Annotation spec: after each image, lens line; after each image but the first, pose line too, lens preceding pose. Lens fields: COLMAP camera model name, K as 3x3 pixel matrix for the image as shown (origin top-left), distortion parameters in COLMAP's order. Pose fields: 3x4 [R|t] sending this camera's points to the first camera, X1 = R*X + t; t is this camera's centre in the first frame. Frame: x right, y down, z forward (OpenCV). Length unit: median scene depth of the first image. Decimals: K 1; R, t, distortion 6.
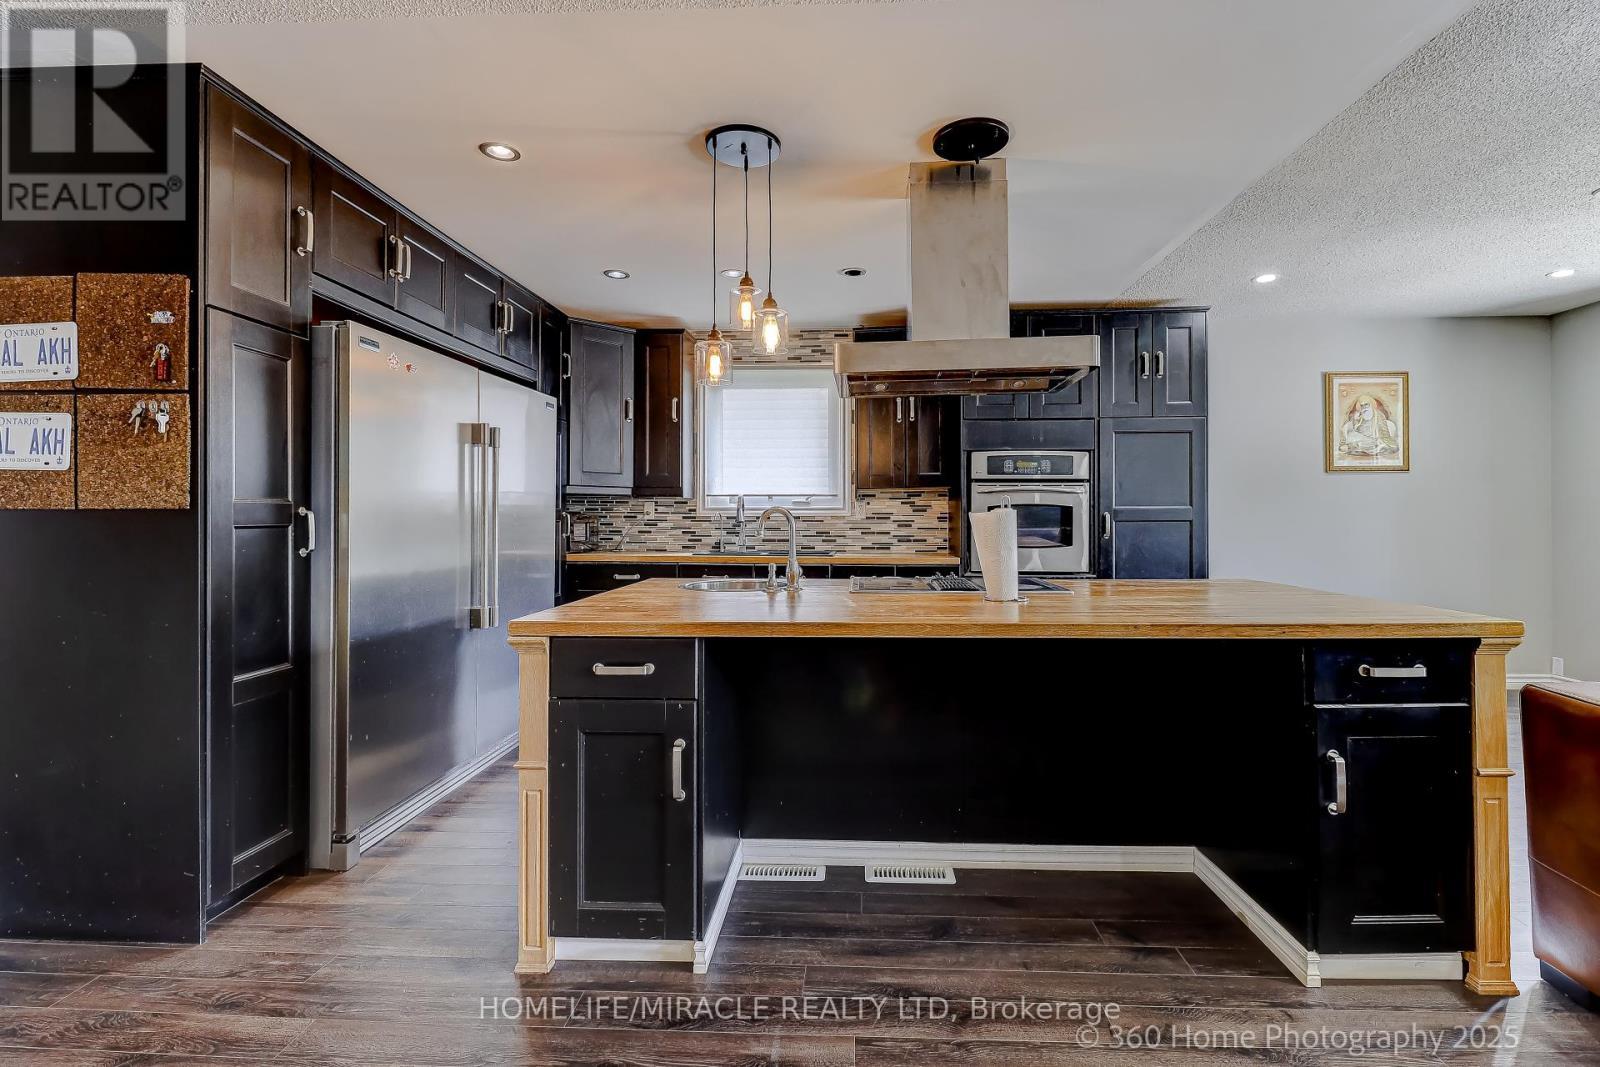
lens RADIAL K [[736.4, 0, 820.6], [0, 736.4, 519.5], [0, 0, 1]] dist [0.015178, -0.007605]
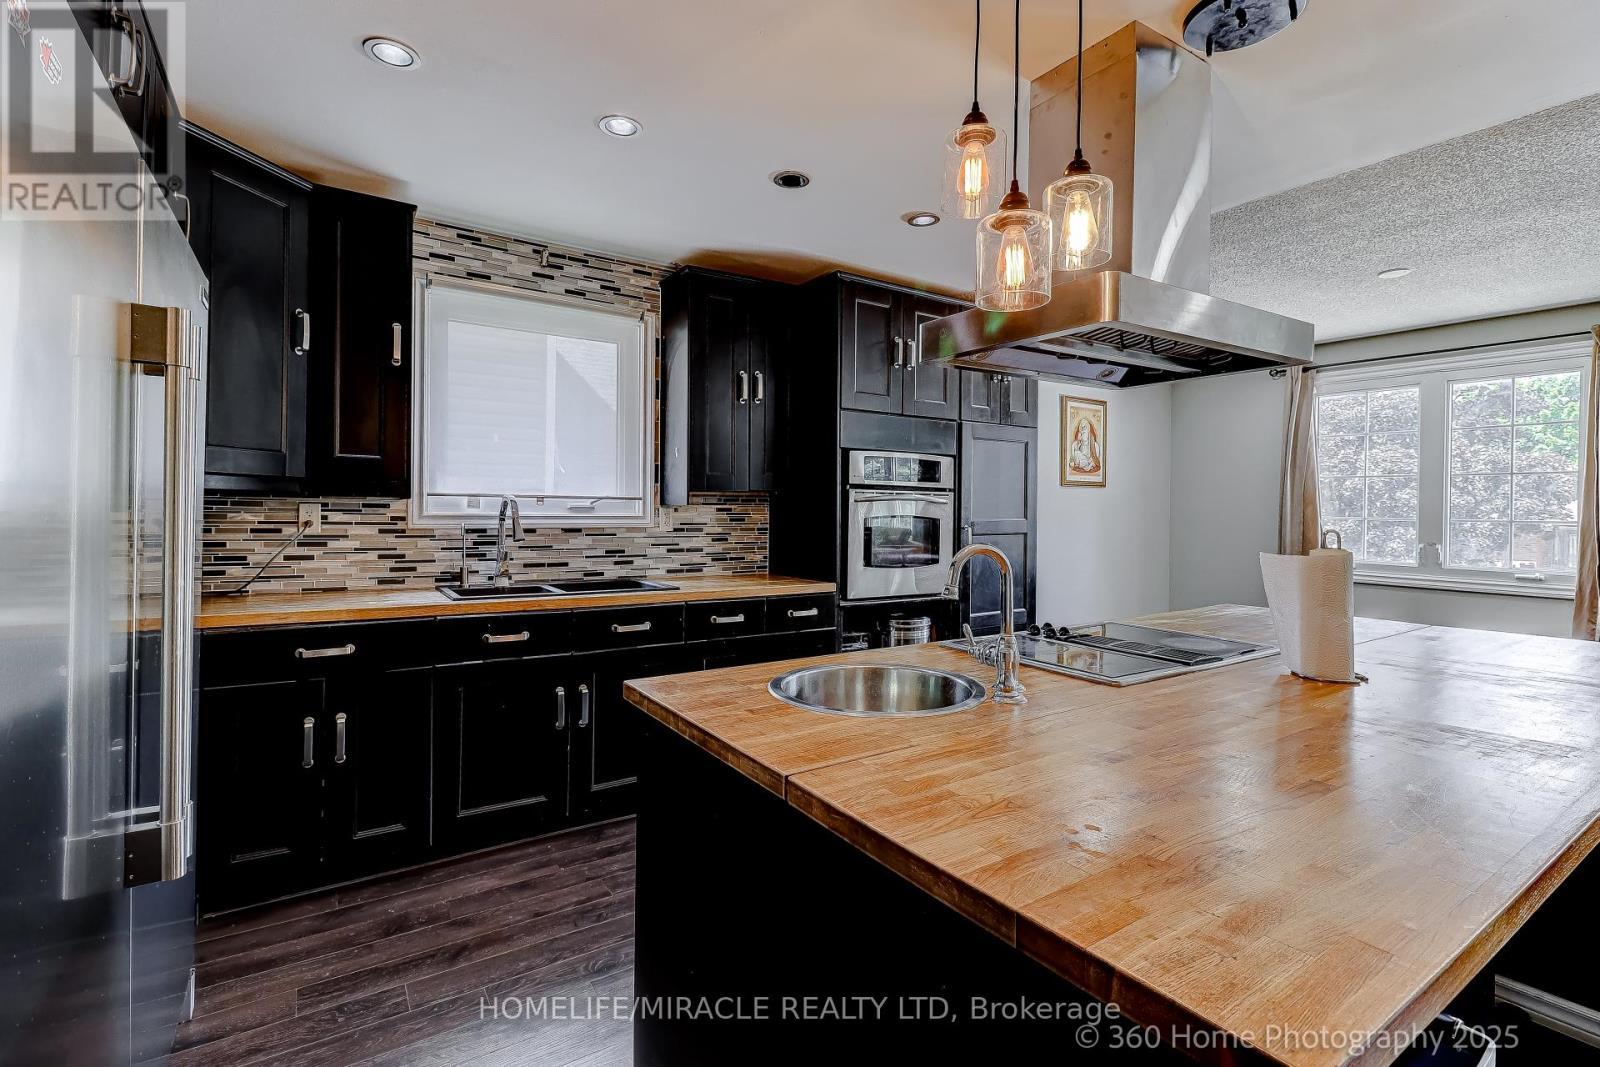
lens RADIAL K [[736.4, 0, 801.7], [0, 736.4, 517.5], [0, 0, 1]] dist [0.015178, -0.007605]
pose [[0.805973, 0.002431, 0.591947, -0.304734], [-0.008811, 0.999930, 0.007889, -0.024229], [-0.591887, -0.011574, 0.805938, 0.381227]]
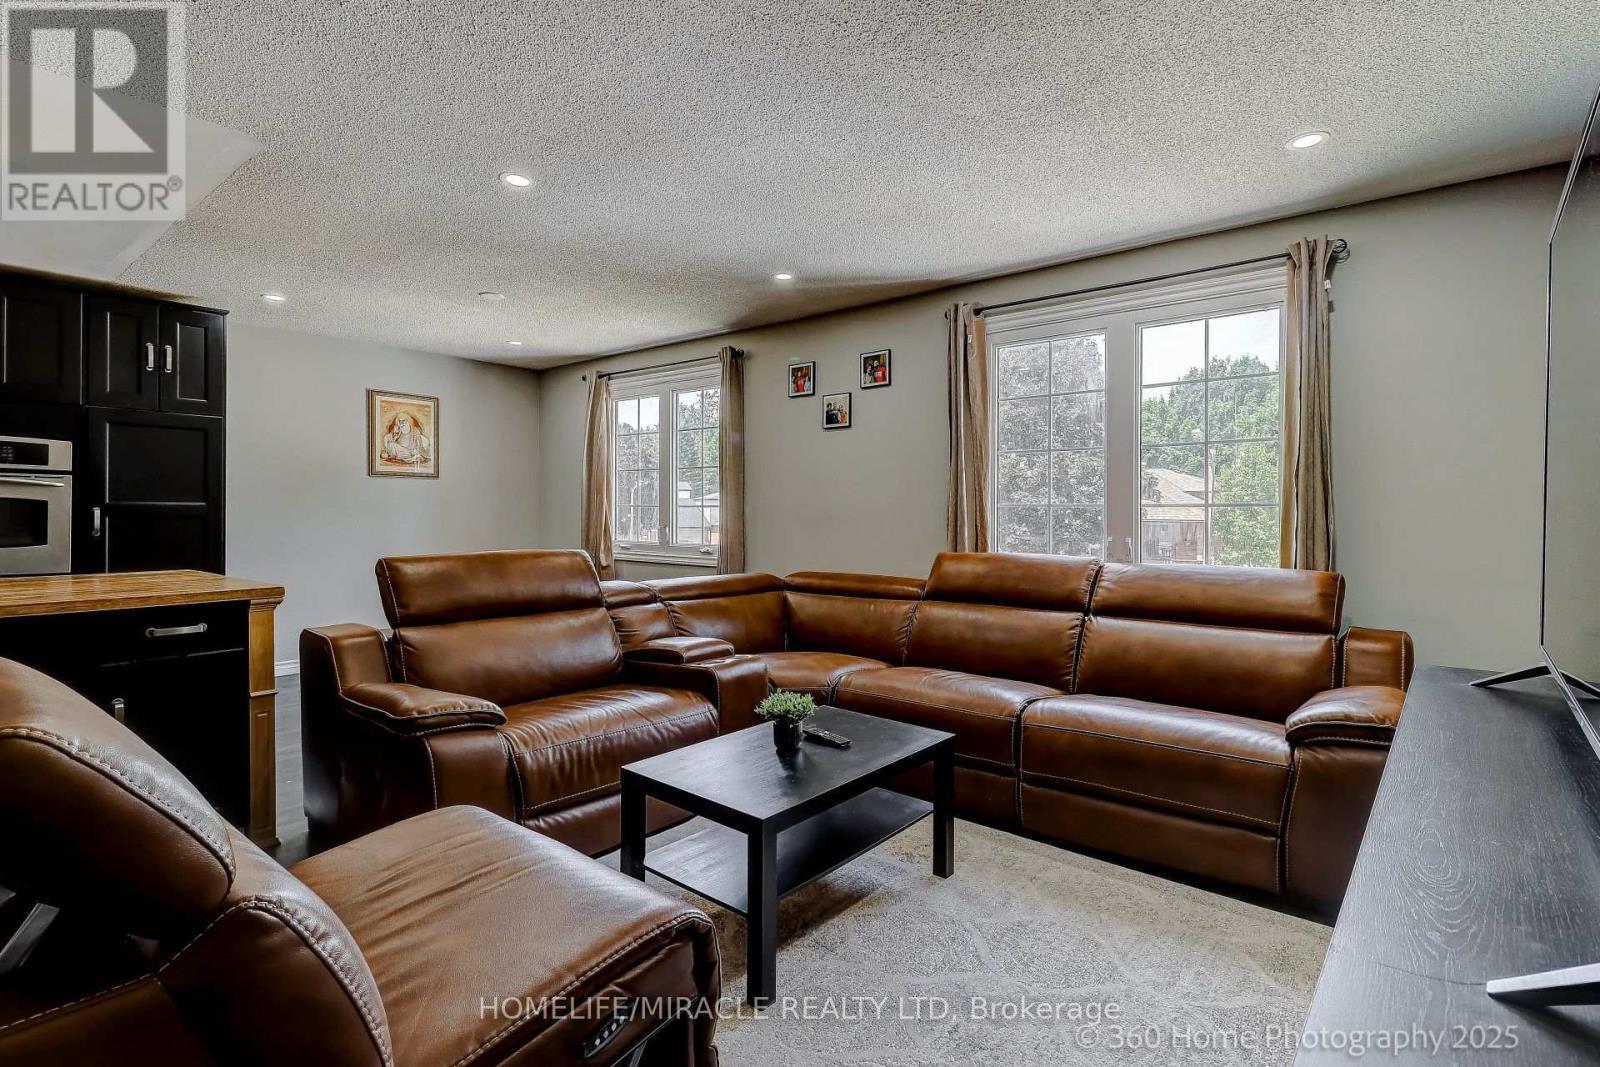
lens RADIAL K [[772.7, 0, 809.3], [0, 772.7, 517.9], [0, 0, 1]] dist [-0.005444, -0.001578]
pose [[0.601264, 0.003345, 0.799044, 0.148342], [-0.004685, 0.999989, -0.000661, -0.000204], [-0.799037, -0.003346, 0.601273, -0.300255]]
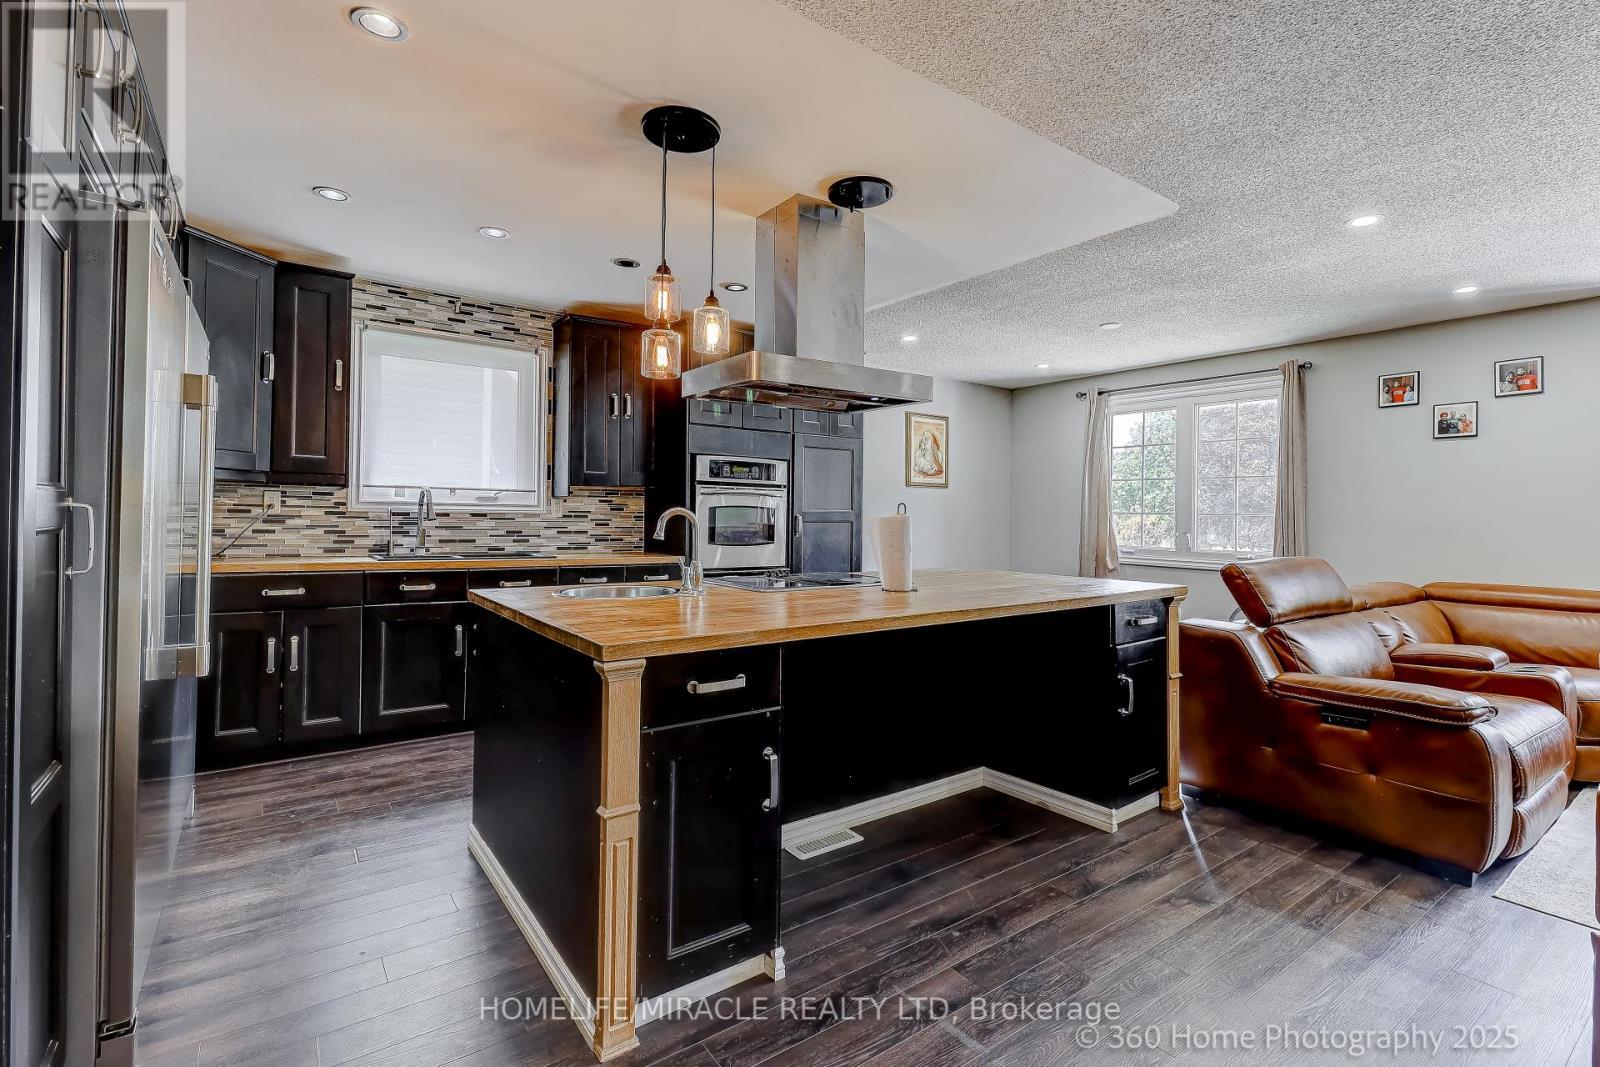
lens RADIAL K [[736.4, 0, 801.9], [0, 736.4, 516.8], [0, 0, 1]] dist [0.015178, -0.007605]
pose [[0.780478, 0.011059, 0.625085, -0.326210], [-0.012136, 0.999923, -0.002538, -0.003115], [-0.625065, -0.005605, 0.780553, 0.088074]]
